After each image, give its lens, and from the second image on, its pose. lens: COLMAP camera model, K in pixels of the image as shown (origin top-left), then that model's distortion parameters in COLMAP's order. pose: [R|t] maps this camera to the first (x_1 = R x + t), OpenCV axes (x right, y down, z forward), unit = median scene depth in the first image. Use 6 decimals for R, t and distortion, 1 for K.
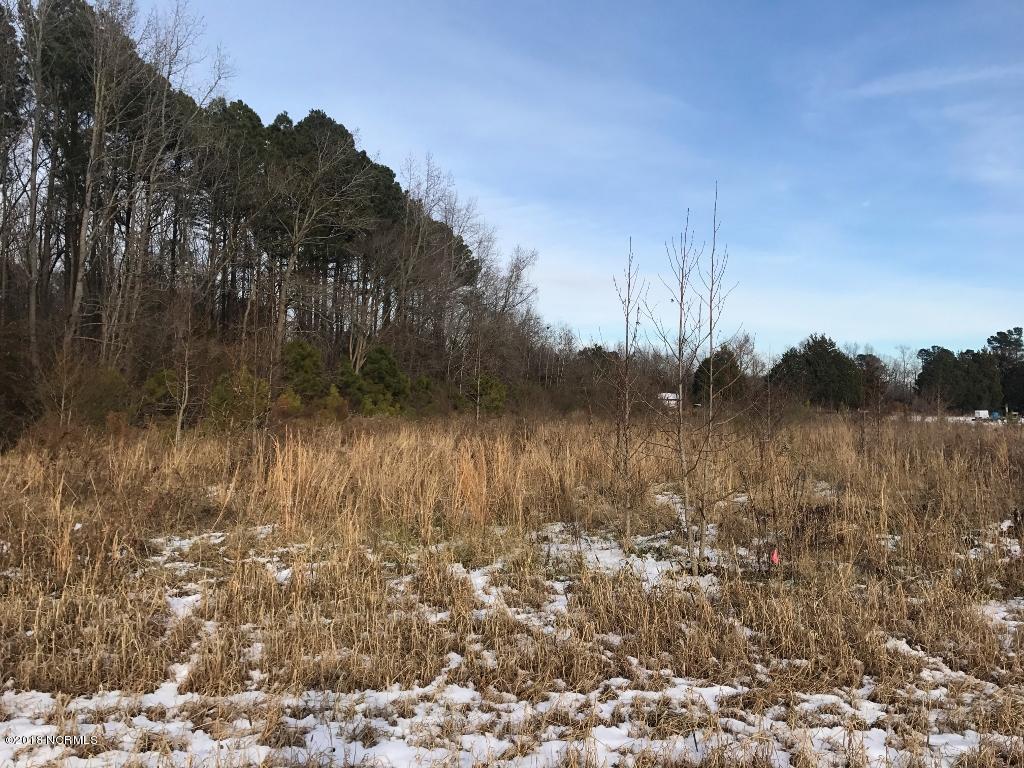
lens RADIAL K [[825.5, 0, 513.0], [0, 825.5, 387.6], [0, 0, 1]] dist [0.039662, -0.049546]
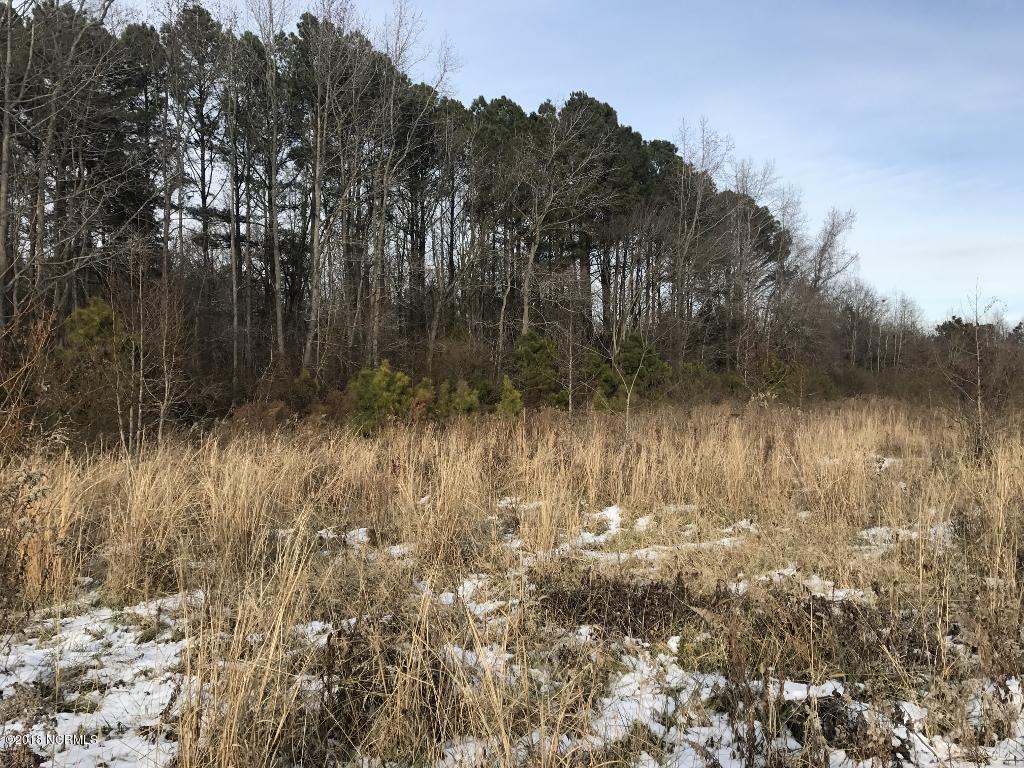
lens RADIAL K [[825.5, 0, 503.2], [0, 825.5, 380.1], [0, 0, 1]] dist [0.039662, -0.049546]
pose [[0.908886, -0.038388, -0.415274, 0.064997], [0.038603, 0.999224, -0.007879, 0.002719], [0.415254, -0.008870, 0.909662, 0.081290]]
